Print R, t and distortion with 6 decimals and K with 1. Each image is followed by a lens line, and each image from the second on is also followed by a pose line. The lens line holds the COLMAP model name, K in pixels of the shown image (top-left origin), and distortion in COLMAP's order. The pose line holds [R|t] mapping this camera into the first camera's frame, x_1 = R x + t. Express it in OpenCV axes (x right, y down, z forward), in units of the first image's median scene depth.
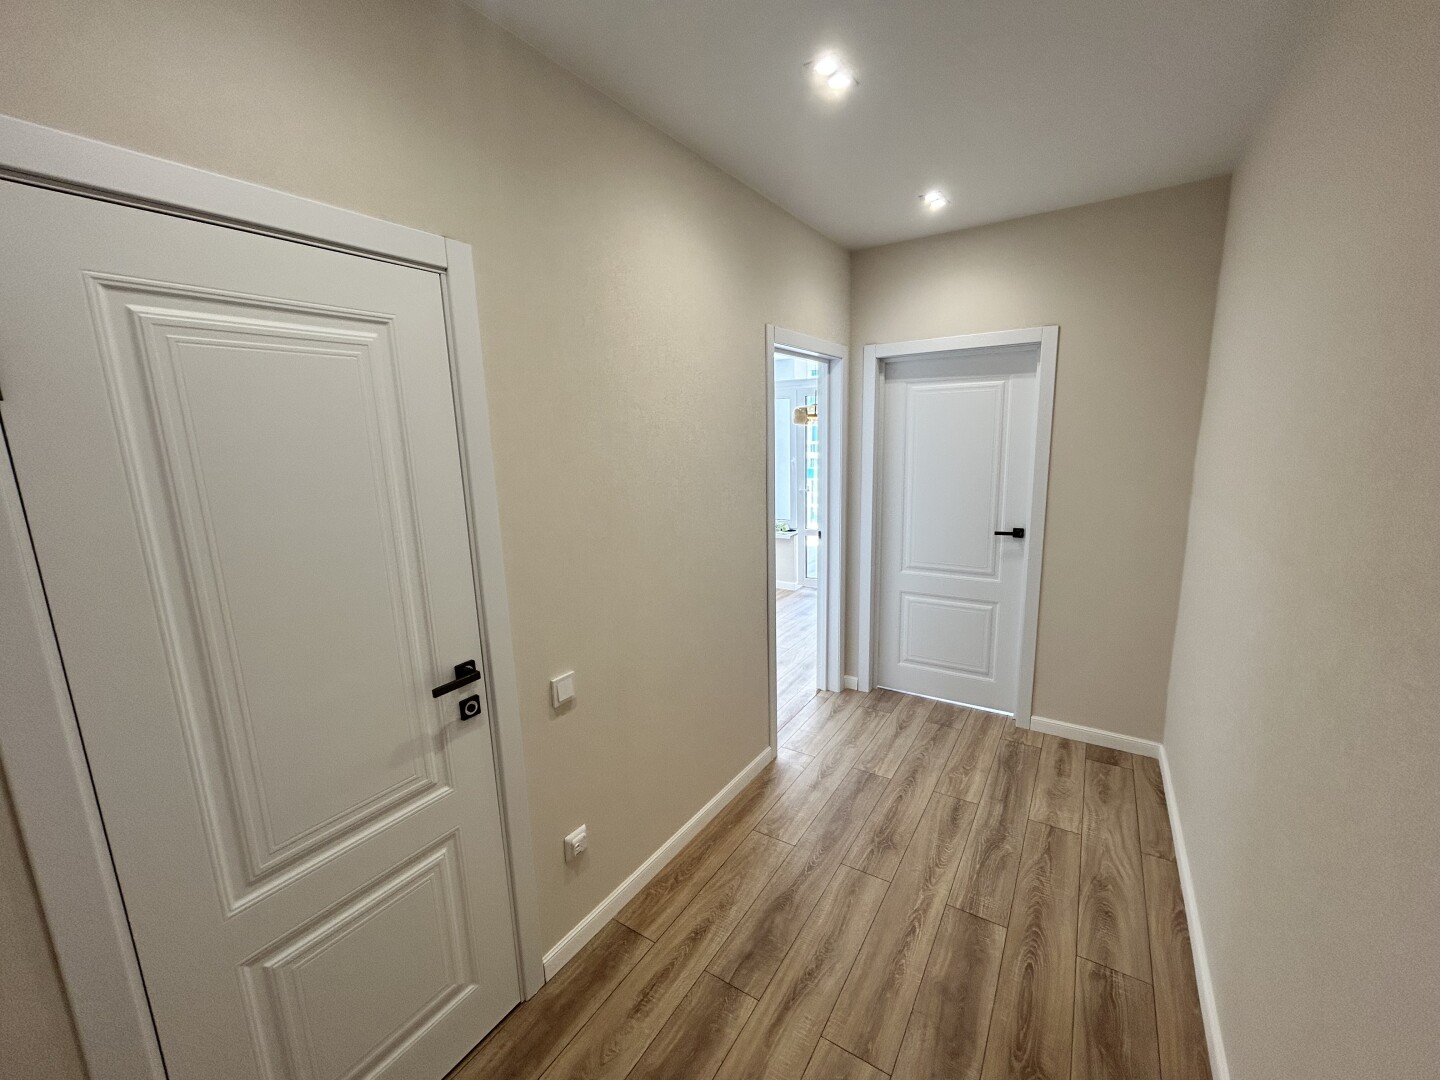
lens RADIAL K [[586.8, 0, 719.3], [0, 586.8, 540.5], [0, 0, 1]] dist [-0.001192, 0.001185]
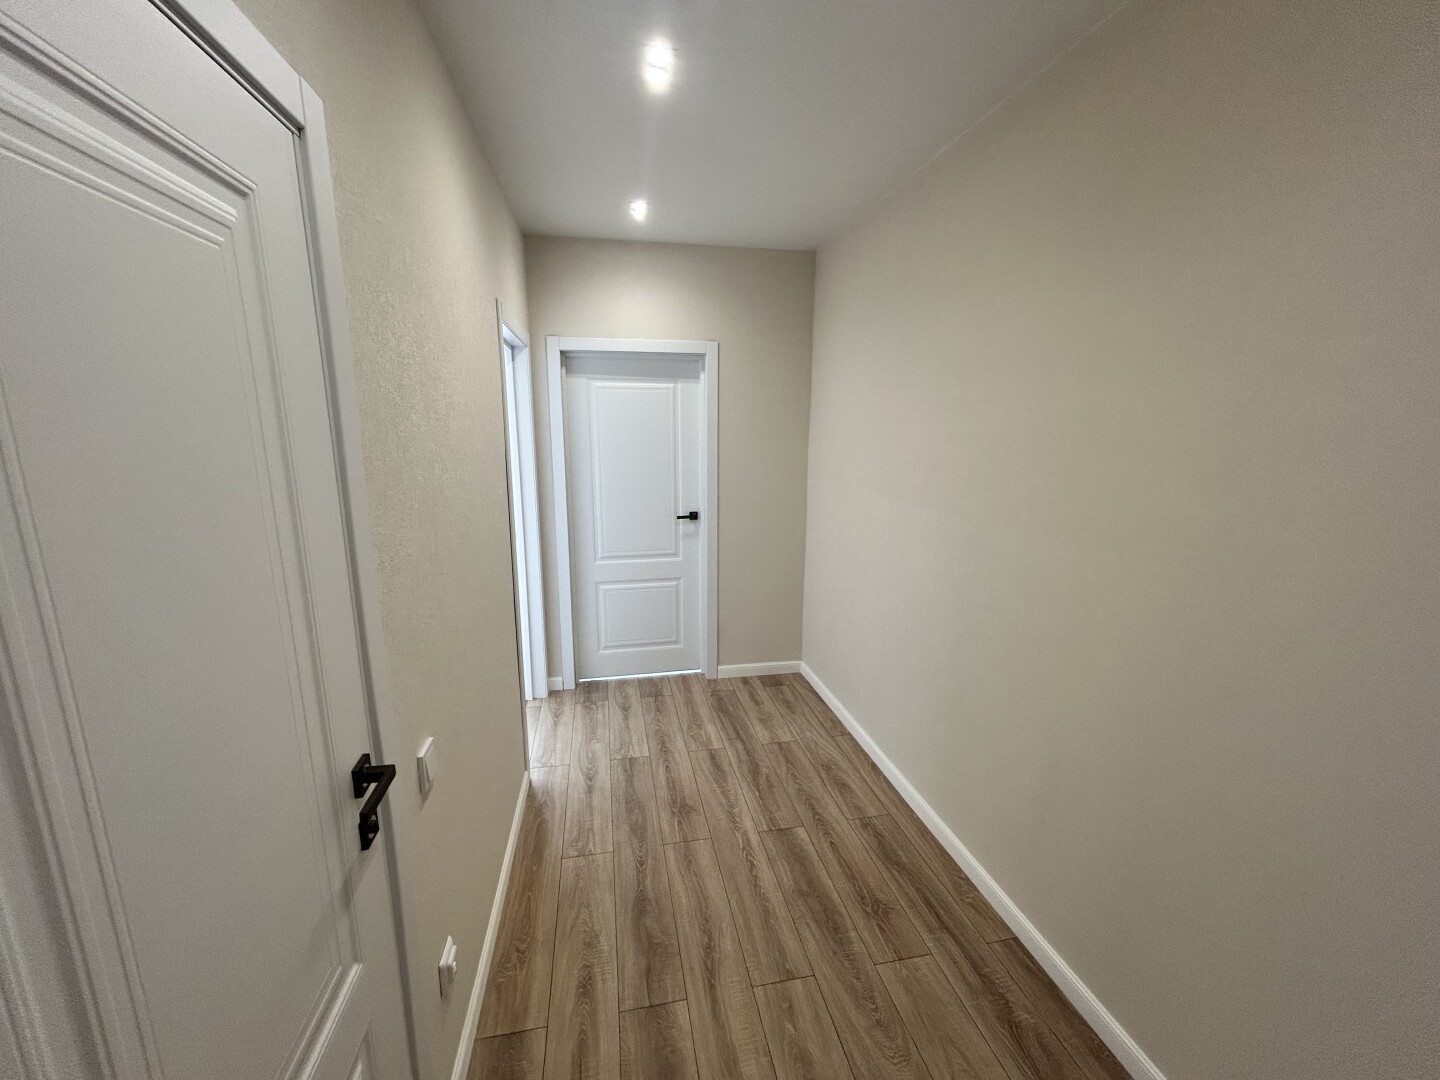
lens RADIAL K [[586.8, 0, 719.3], [0, 586.8, 540.5], [0, 0, 1]] dist [-0.001192, 0.001185]
pose [[0.717394, -0.103518, 0.688934, -0.316904], [0.102229, 0.993836, 0.042879, -0.010437], [-0.689126, 0.039668, 0.723555, 0.142646]]
